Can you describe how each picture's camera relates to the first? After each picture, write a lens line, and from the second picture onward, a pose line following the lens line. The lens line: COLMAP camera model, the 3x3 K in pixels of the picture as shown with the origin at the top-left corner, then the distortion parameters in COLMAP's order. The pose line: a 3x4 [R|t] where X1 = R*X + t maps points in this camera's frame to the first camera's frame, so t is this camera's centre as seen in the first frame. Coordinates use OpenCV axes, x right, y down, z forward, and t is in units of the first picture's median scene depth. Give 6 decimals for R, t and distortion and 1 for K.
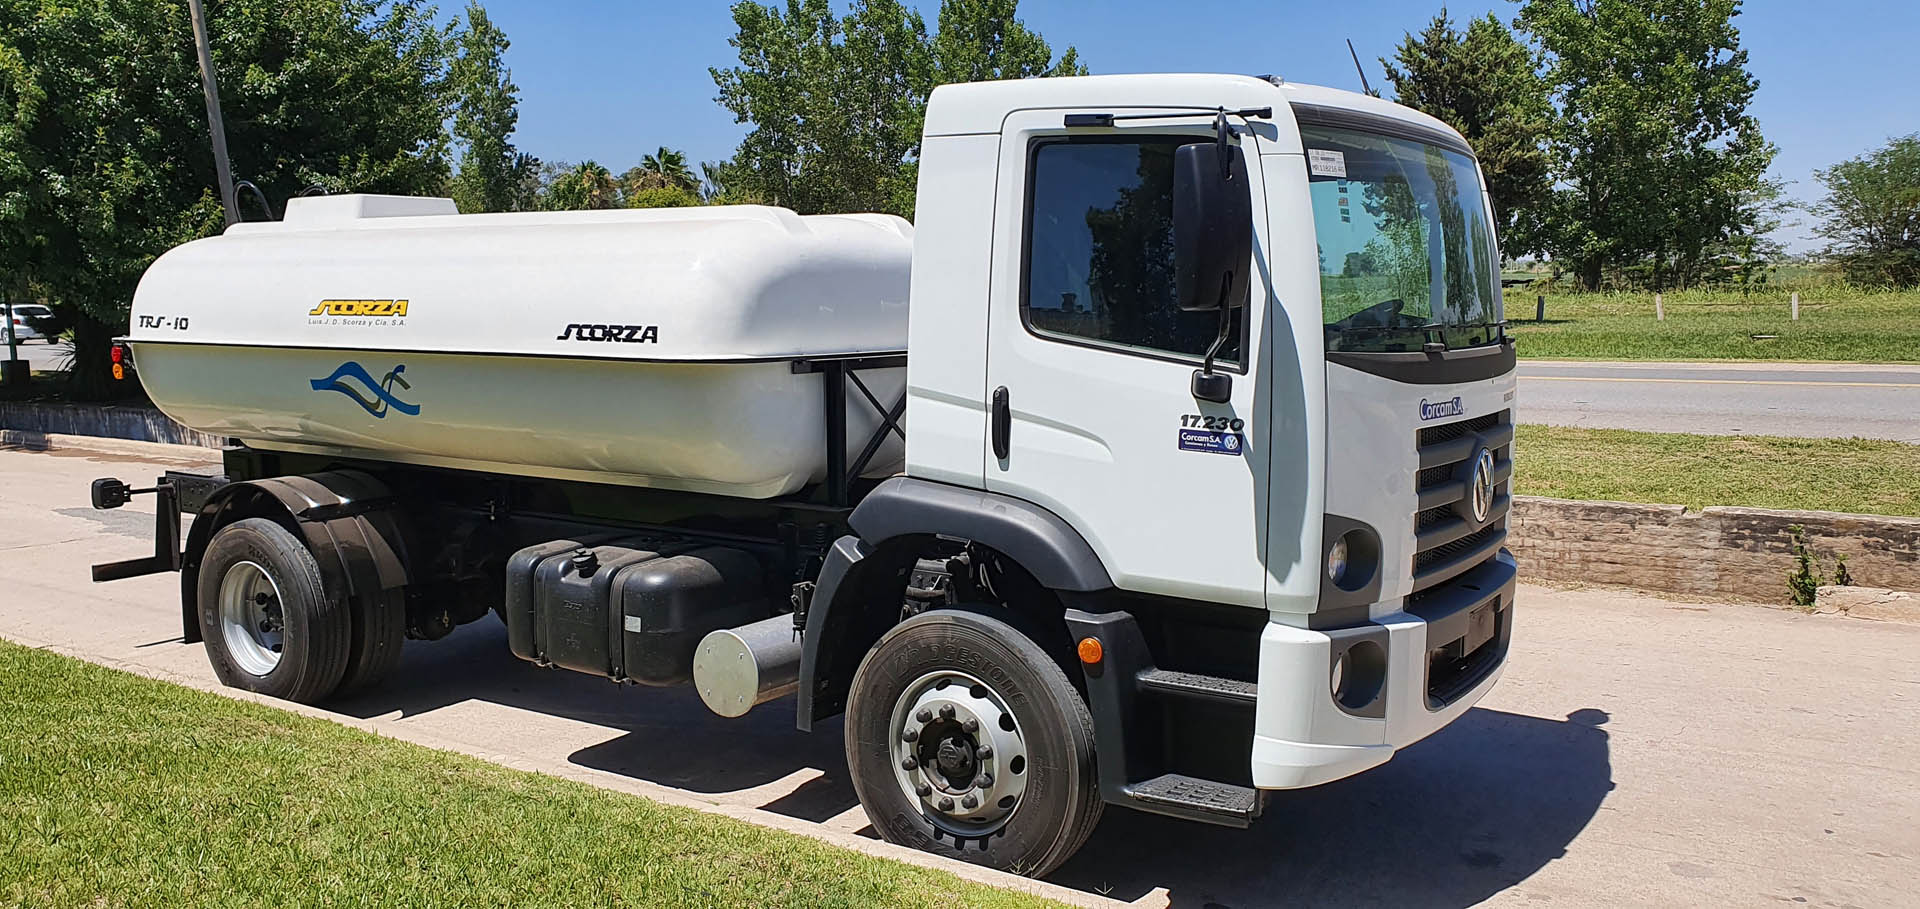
lens RADIAL K [[1601.2, 0, 989.7], [0, 1601.2, 518.6], [0, 0, 1]] dist [0.109120, -0.273972]
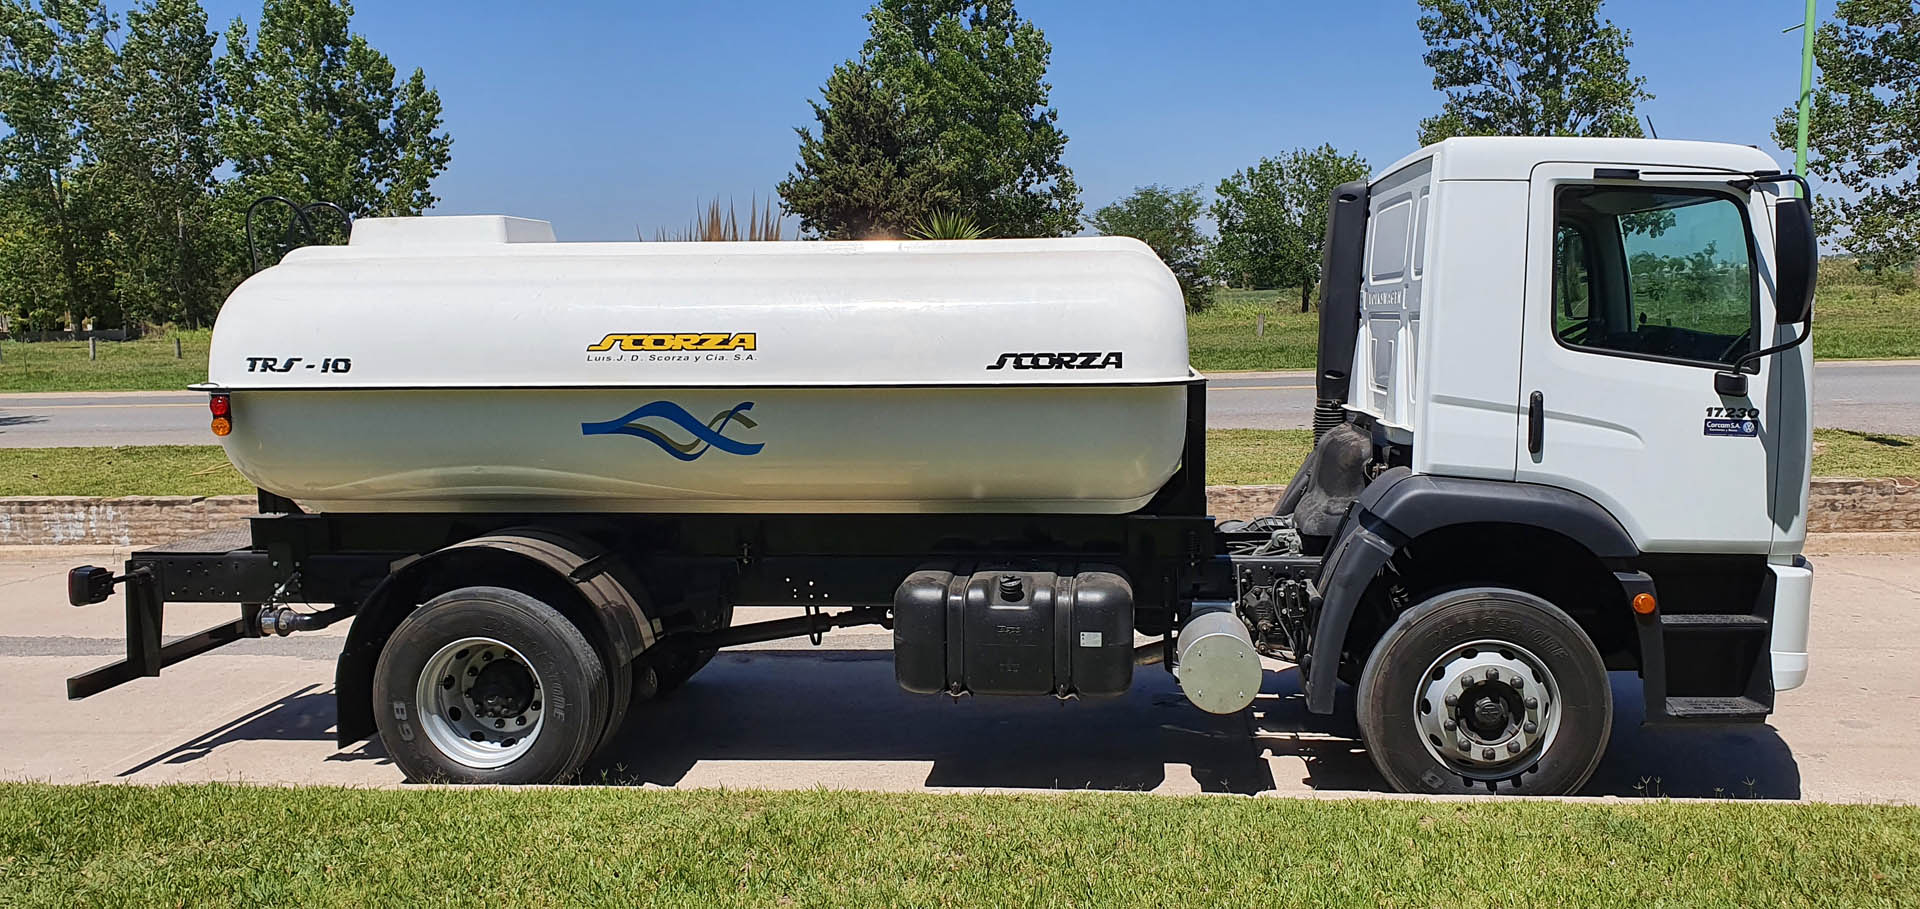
lens RADIAL K [[1601.2, 0, 989.7], [0, 1601.2, 518.6], [0, 0, 1]] dist [0.109120, -0.273972]
pose [[0.863337, -0.072925, 0.499332, -0.796284], [0.081348, 0.996674, 0.004909, -0.023362], [-0.498029, 0.036382, 0.866397, 0.140059]]
